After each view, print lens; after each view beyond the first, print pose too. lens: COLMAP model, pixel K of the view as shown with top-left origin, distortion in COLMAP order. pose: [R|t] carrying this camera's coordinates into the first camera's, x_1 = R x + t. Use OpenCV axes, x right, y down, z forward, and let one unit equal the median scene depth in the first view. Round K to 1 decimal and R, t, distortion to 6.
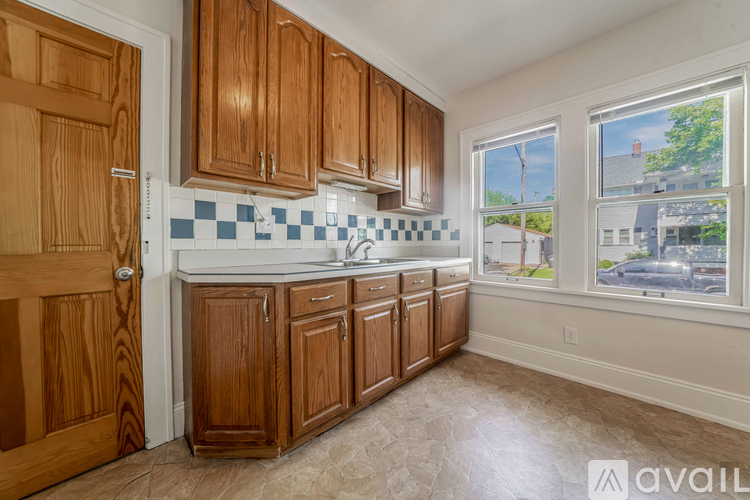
lens RADIAL K [[262.2, 0, 374.9], [0, 262.2, 245.2], [0, 0, 1]] dist [-0.009933, -0.000146]
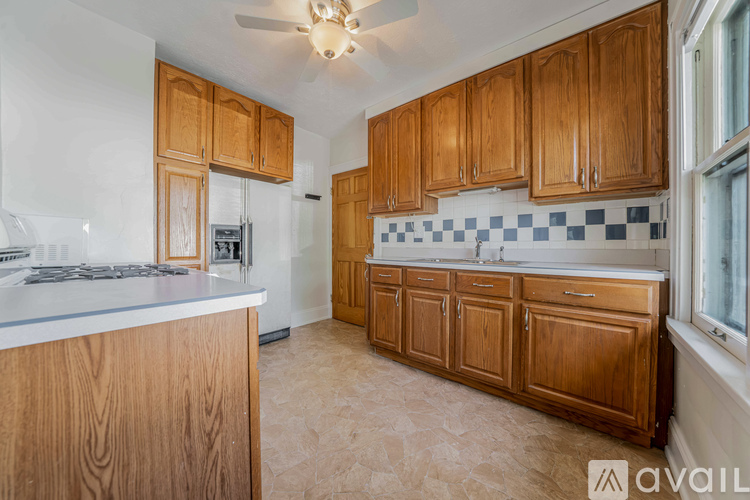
lens RADIAL K [[262.2, 0, 374.5], [0, 262.2, 246.9], [0, 0, 1]] dist [-0.009933, -0.000146]
pose [[0.085133, 0.004270, -0.996360, 1.216701], [-0.009990, 0.999944, 0.003432, 0.005973], [0.996320, 0.009661, 0.085170, 0.623985]]
